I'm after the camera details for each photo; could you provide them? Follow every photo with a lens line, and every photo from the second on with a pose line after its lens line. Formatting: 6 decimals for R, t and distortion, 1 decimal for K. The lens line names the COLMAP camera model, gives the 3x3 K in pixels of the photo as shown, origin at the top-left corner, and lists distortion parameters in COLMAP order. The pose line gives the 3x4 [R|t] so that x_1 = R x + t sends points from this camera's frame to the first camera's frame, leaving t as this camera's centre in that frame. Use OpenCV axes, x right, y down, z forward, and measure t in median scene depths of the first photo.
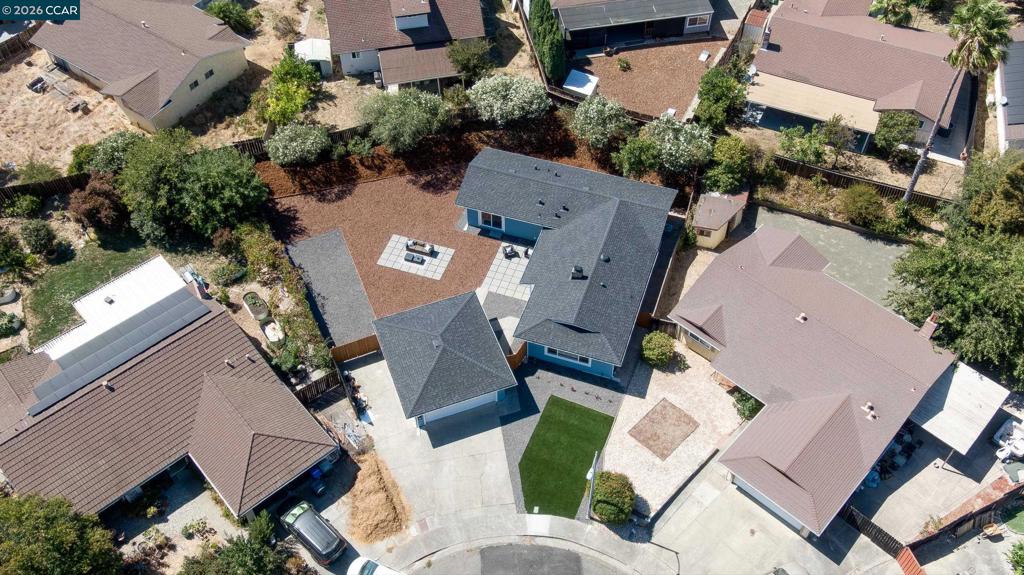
lens RADIAL K [[968.5, 0, 512.0], [0, 968.5, 287.5], [0, 0, 1]] dist [0.083563, -0.001231]
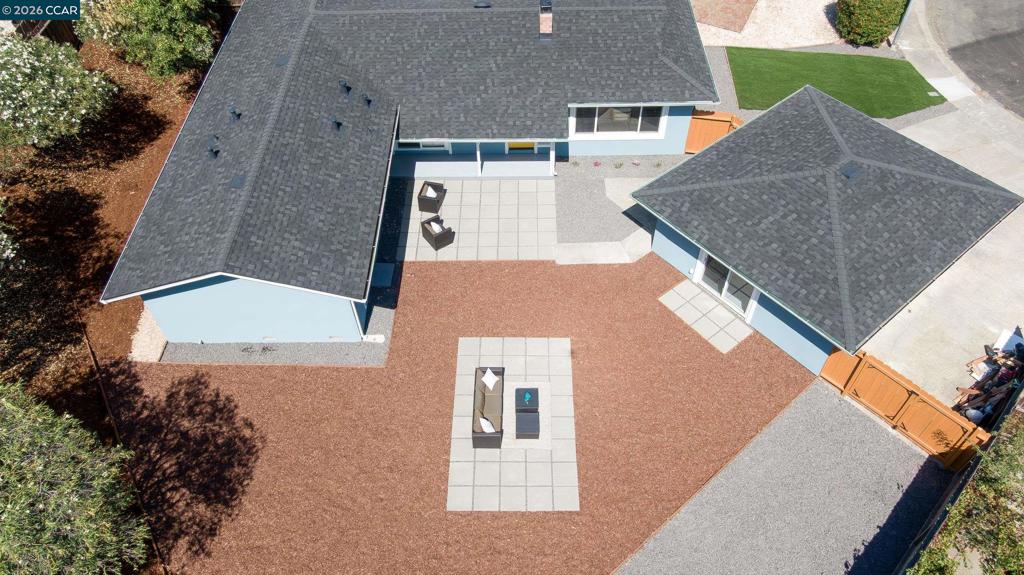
lens RADIAL K [[726.1, 0, 512.0], [0, 726.1, 287.5], [0, 0, 1]] dist [0.052100, -0.047516]
pose [[-0.323642, -0.704744, 0.631342, -0.232768], [0.739220, 0.228165, 0.633636, -0.210255], [-0.590601, 0.671771, 0.447117, 0.855436]]
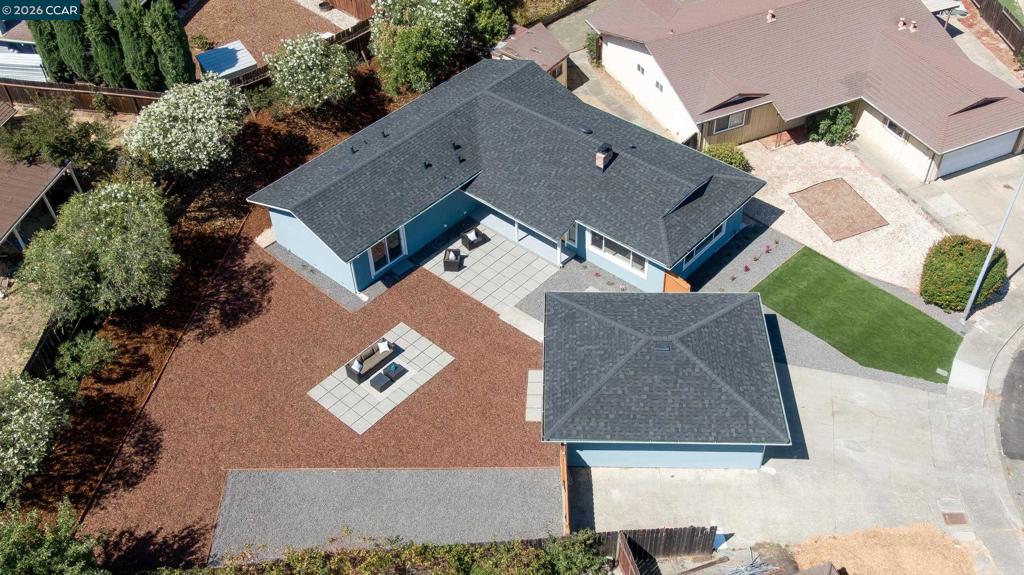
lens RADIAL K [[974.7, 0, 512.0], [0, 974.7, 287.5], [0, 0, 1]] dist [0.069375, -0.001872]
pose [[0.383366, -0.629363, 0.675968, -0.405915], [0.724627, 0.658756, 0.202376, -0.121060], [-0.572666, 0.412241, 0.708598, 0.561066]]
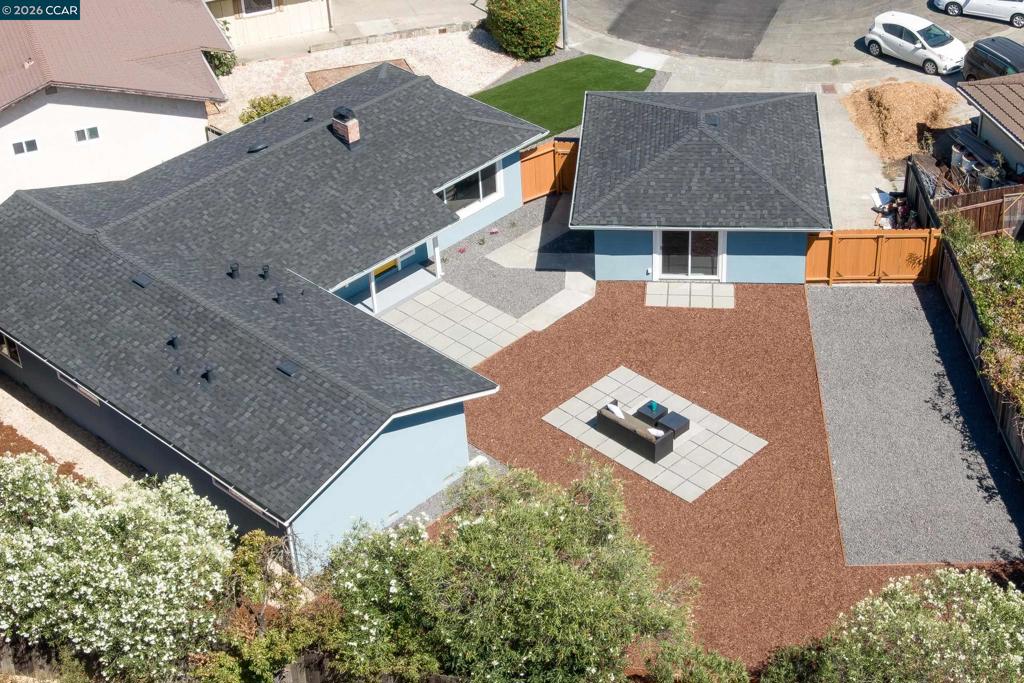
lens RADIAL K [[1723.9, 0, 577.9], [0, 1723.9, 340.7], [0, 0, 1]] dist [0.102384, -0.082226]
pose [[-0.915082, -0.200642, 0.349810, -0.285743], [0.332437, 0.115708, 0.936001, -0.627913], [-0.228277, 0.972807, -0.039182, 1.003603]]
